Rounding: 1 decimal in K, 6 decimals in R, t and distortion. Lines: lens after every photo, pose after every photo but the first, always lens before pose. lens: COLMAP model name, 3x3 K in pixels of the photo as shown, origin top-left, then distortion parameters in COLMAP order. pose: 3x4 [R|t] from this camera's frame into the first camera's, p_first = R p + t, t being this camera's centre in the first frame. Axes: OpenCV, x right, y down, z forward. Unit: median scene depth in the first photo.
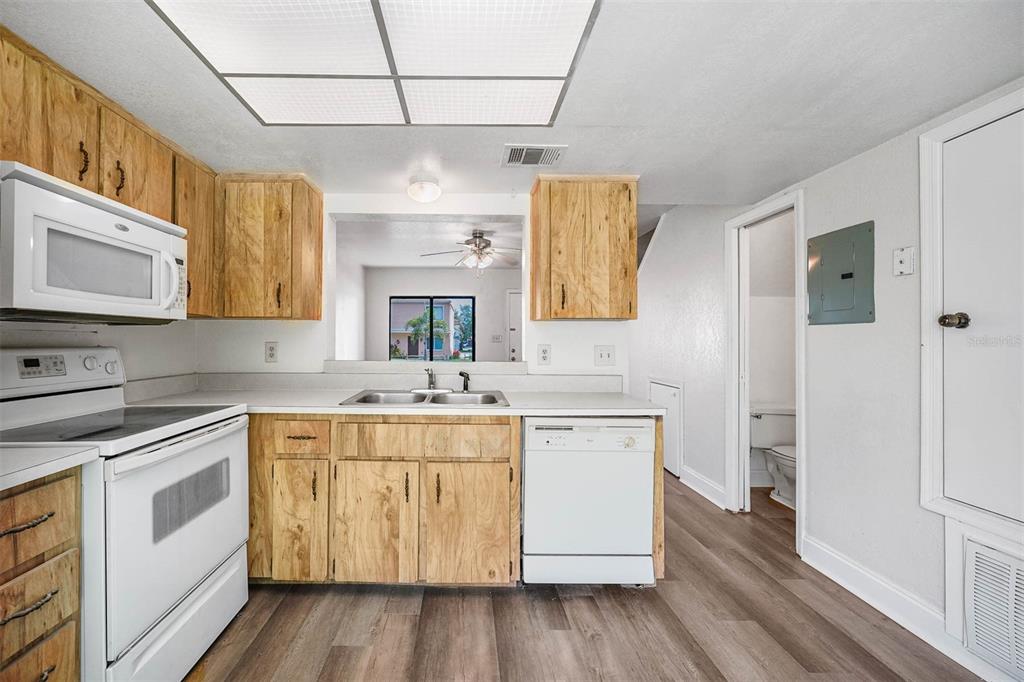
lens RADIAL K [[441.8, 0, 512.2], [0, 441.8, 338.0], [0, 0, 1]] dist [-0.006260, 0.000519]
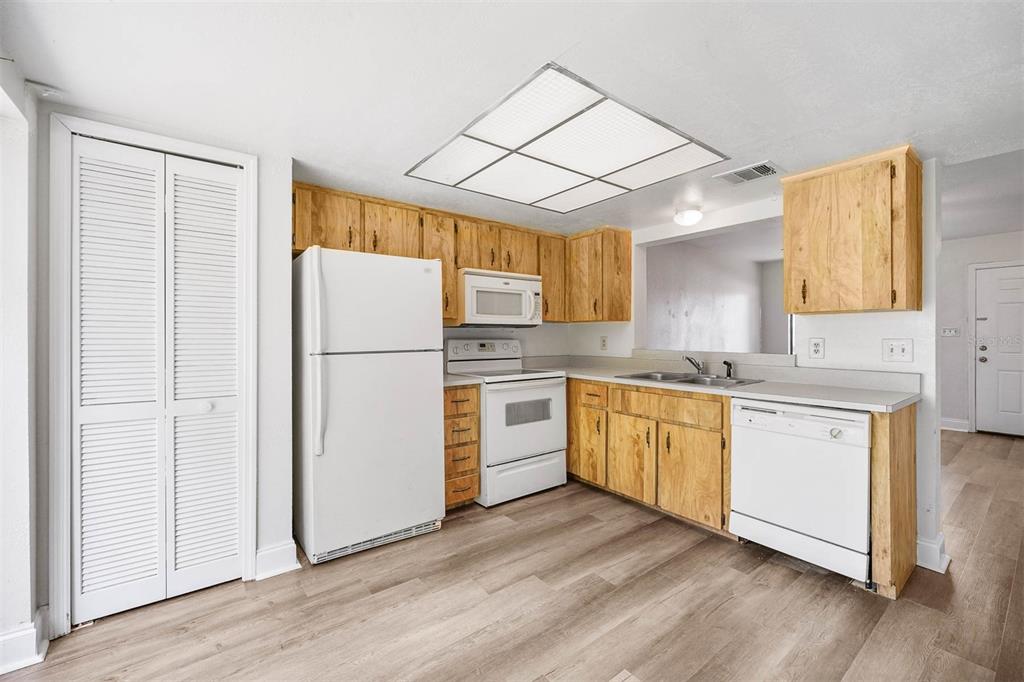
lens RADIAL K [[413.1, 0, 515.9], [0, 413.1, 339.7], [0, 0, 1]] dist [-0.002232, 0.001379]
pose [[0.613233, 0.002435, -0.789898, 0.552776], [0.009563, 0.999899, 0.010507, 0.003267], [0.789844, -0.013997, 0.613148, -0.157422]]
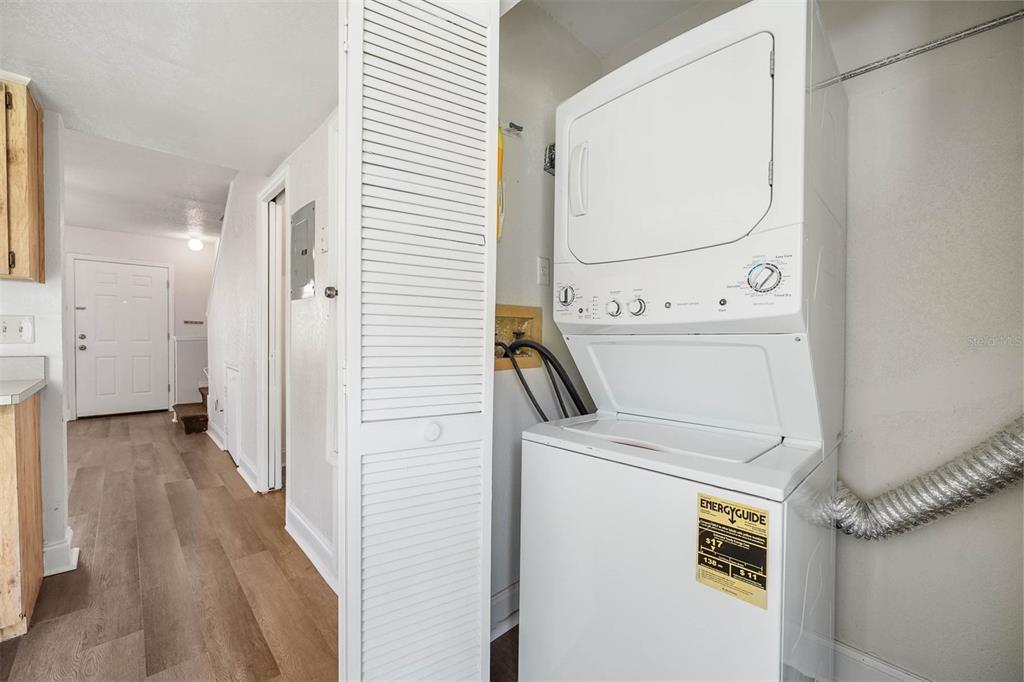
lens RADIAL K [[413.1, 0, 513.7], [0, 413.1, 339.6], [0, 0, 1]] dist [-0.002232, 0.001379]
pose [[0.730708, -0.007145, 0.682653, 0.484215], [-0.014558, 0.999555, 0.026044, 0.038213], [-0.682535, -0.028968, 0.730278, -0.064384]]
